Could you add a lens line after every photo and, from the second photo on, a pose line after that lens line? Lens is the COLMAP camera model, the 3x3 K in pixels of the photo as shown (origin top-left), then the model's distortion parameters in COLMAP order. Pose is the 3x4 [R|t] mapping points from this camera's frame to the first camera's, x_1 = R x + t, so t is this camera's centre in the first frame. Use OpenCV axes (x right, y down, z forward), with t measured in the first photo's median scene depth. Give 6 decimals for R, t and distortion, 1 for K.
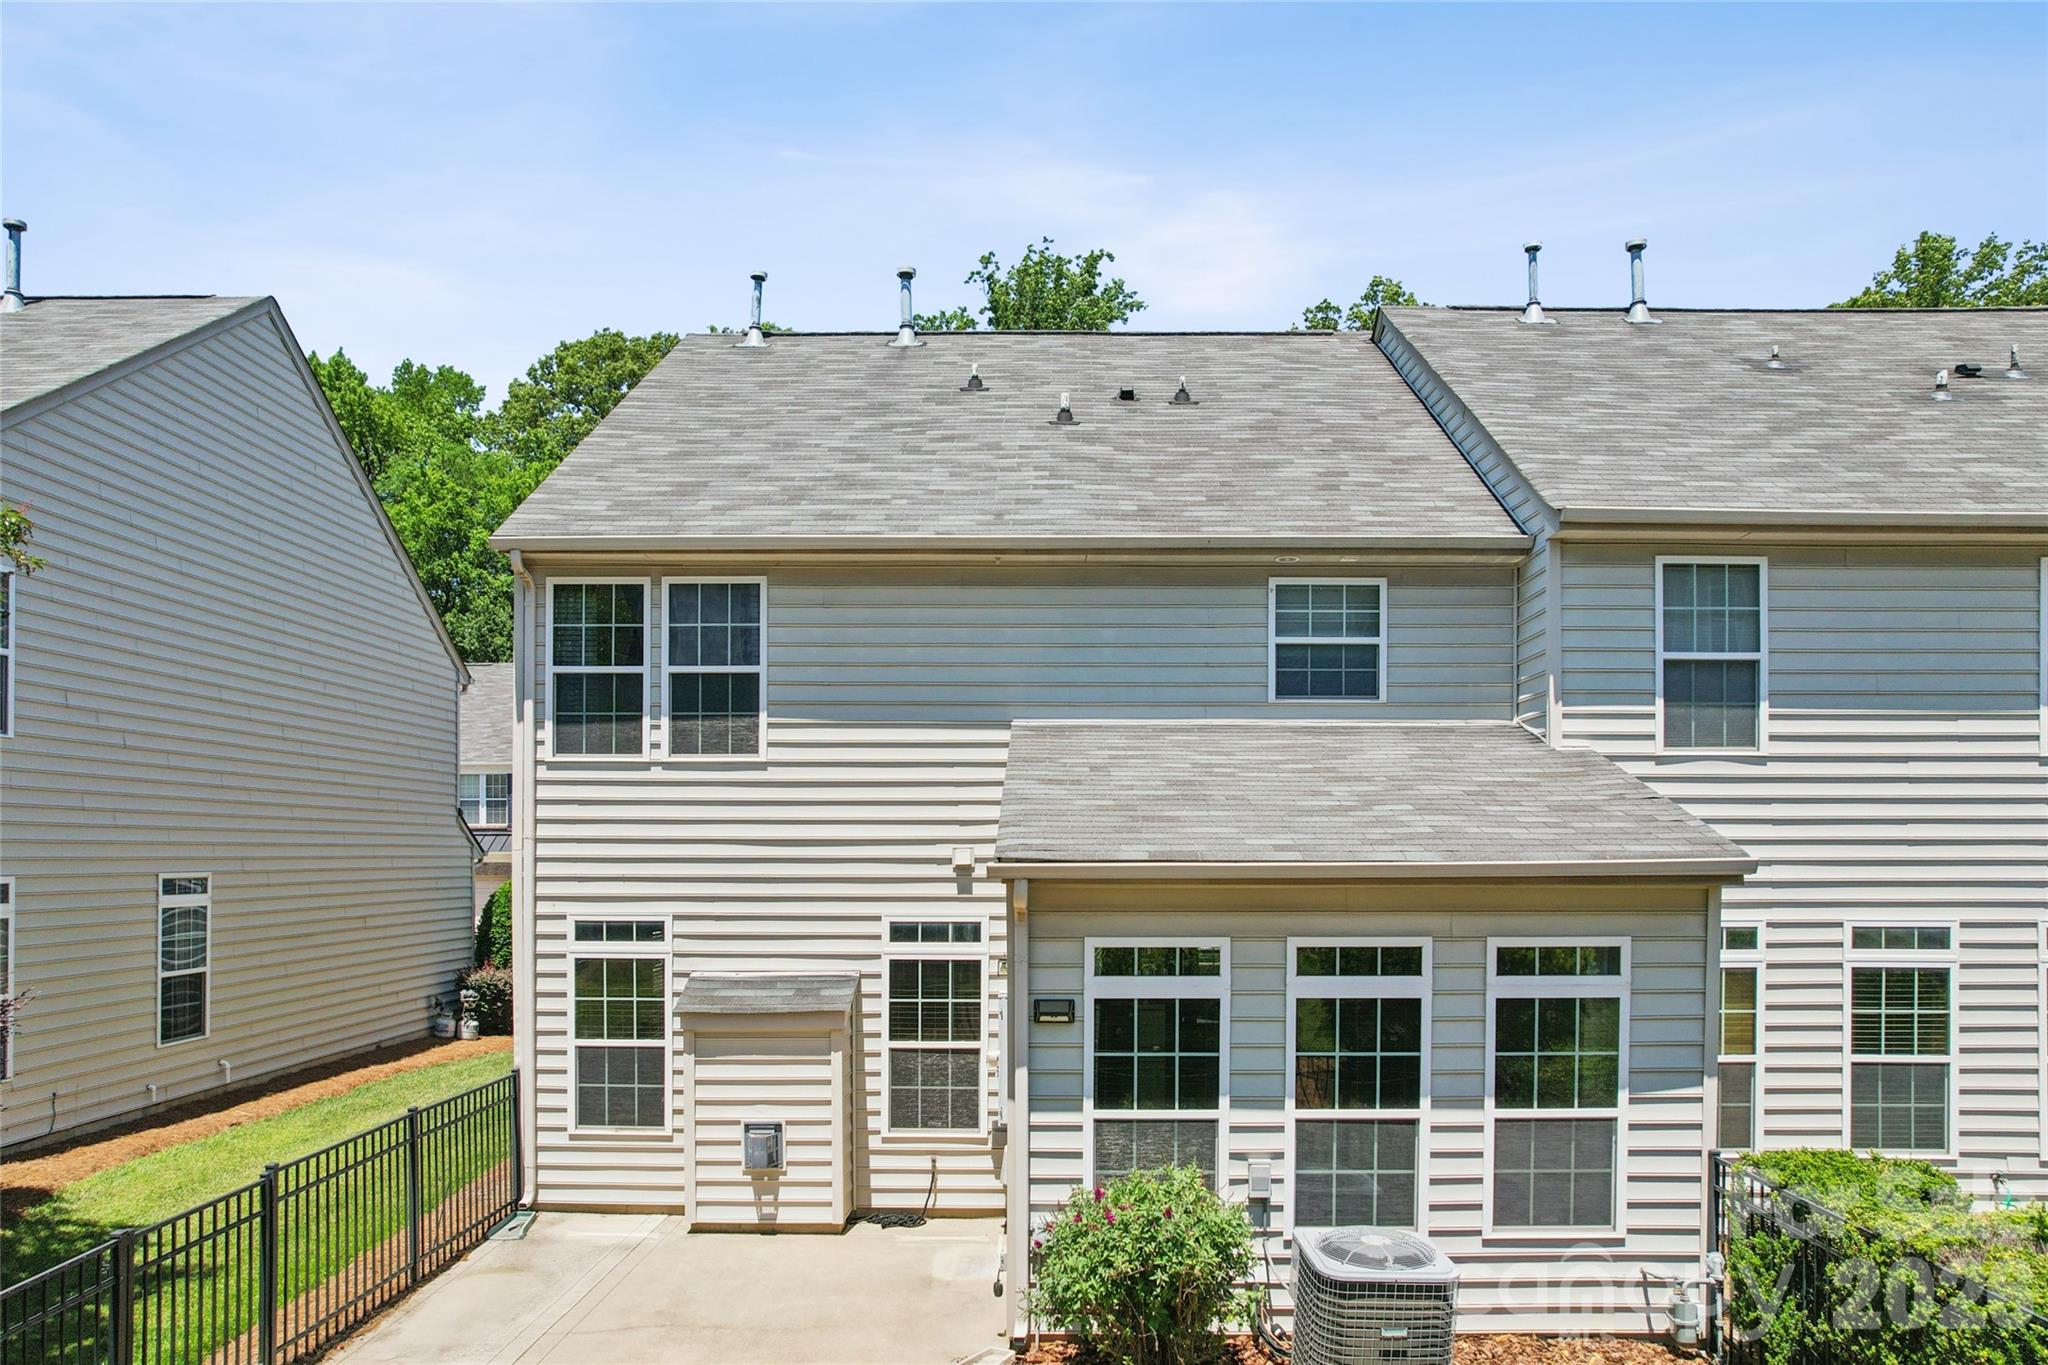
lens RADIAL K [[1343.0, 0, 1020.0], [0, 1343.0, 815.9], [0, 0, 1]] dist [-0.059777, 0.039859]
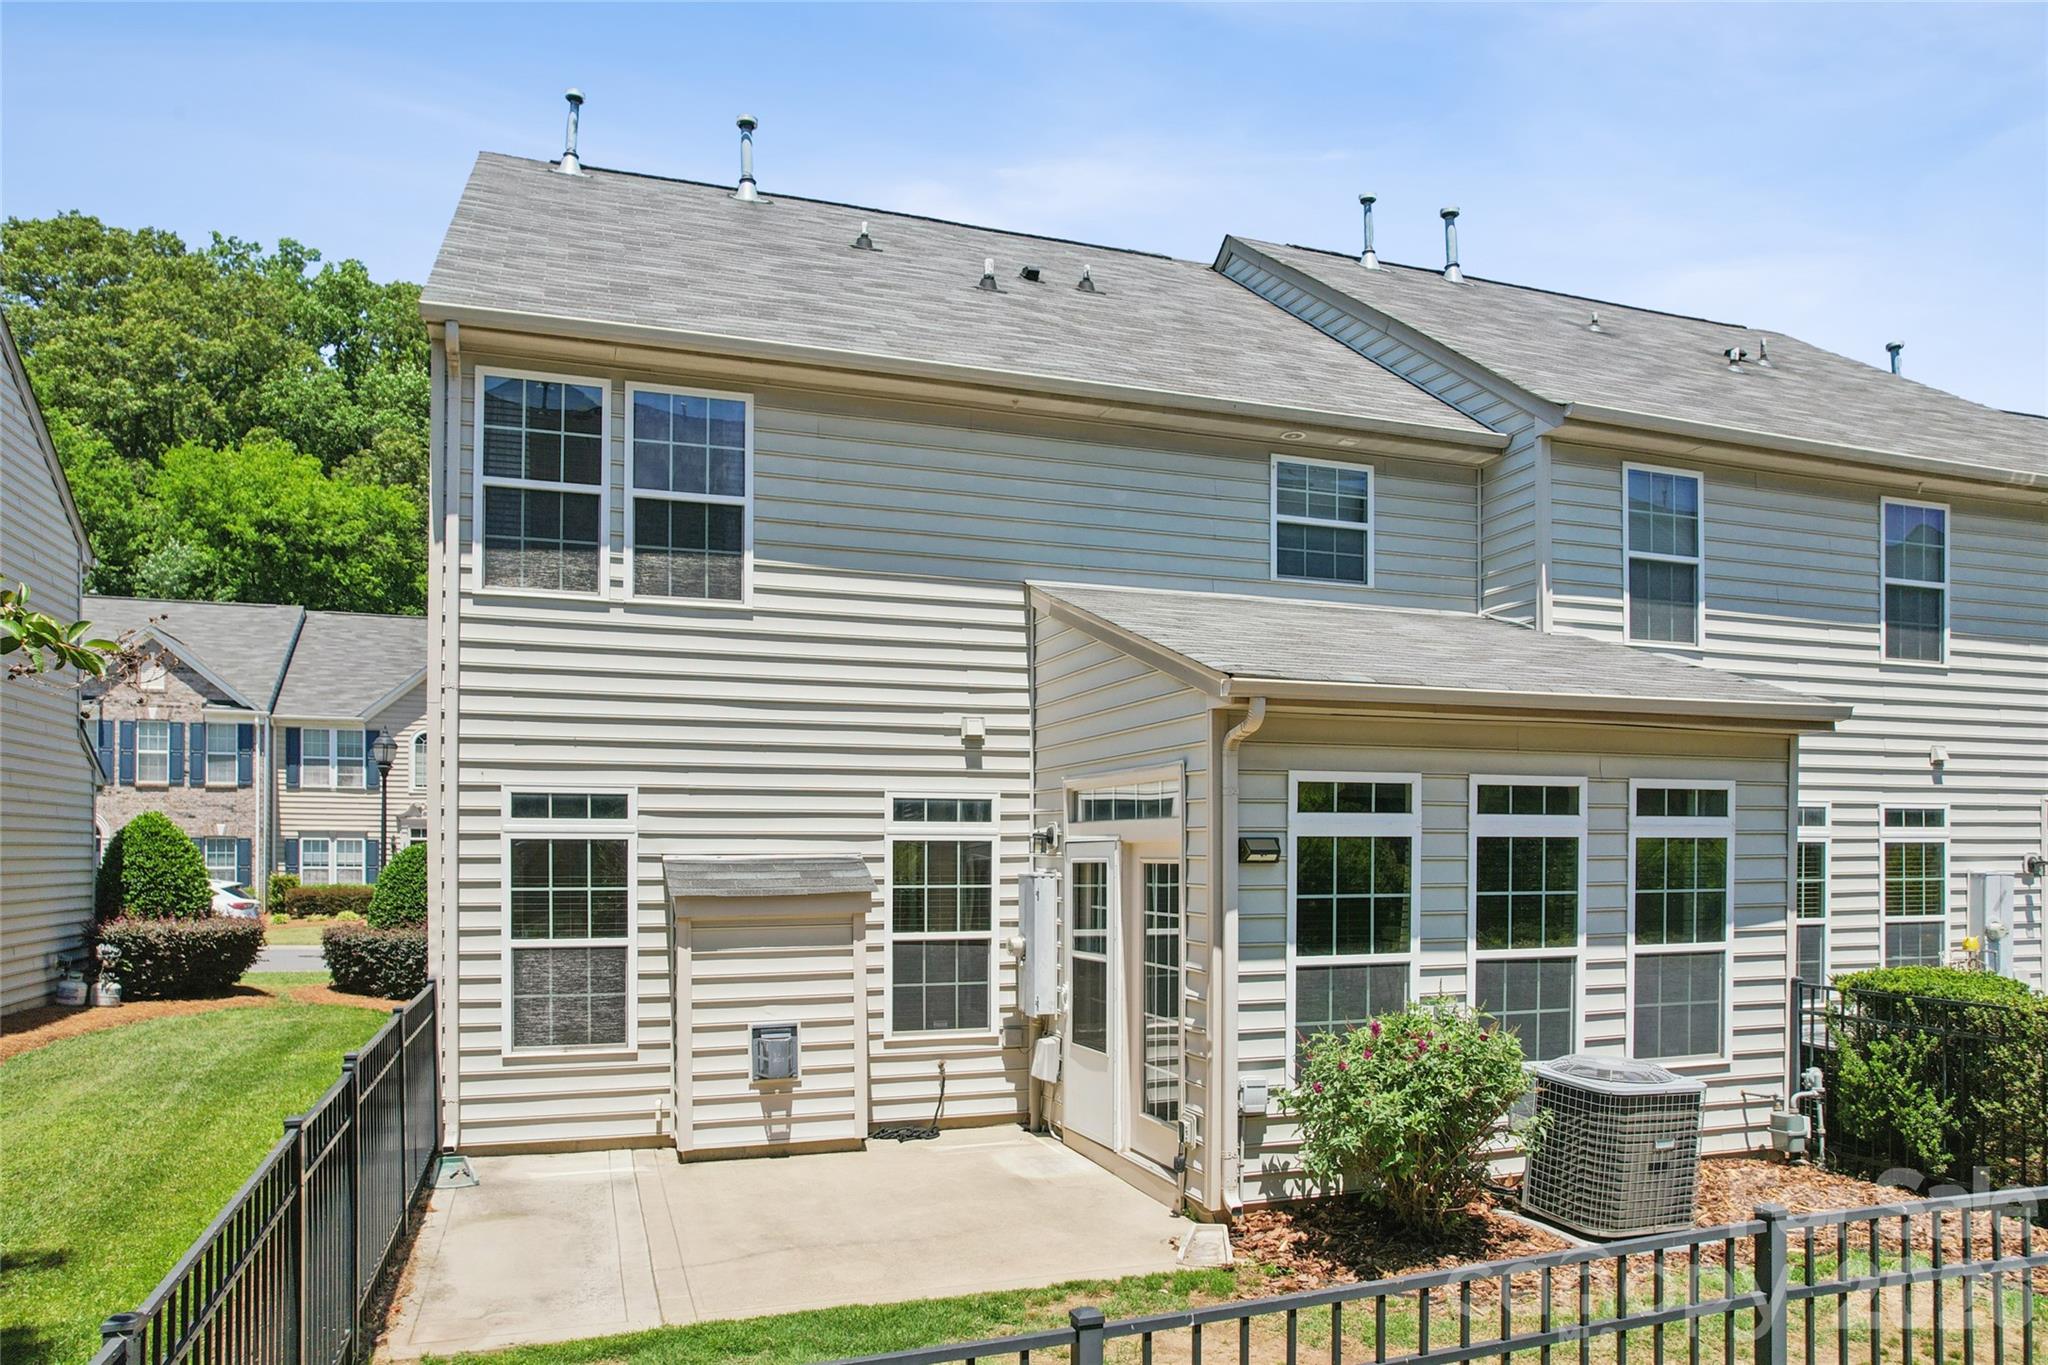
lens RADIAL K [[1343.0, 0, 1020.0], [0, 1343.0, 815.9], [0, 0, 1]] dist [-0.059777, 0.039859]
pose [[0.939633, 0.008844, 0.342071, -0.322258], [-0.010003, 0.999949, 0.001623, 0.088661], [-0.342039, -0.004947, 0.939673, 0.139634]]
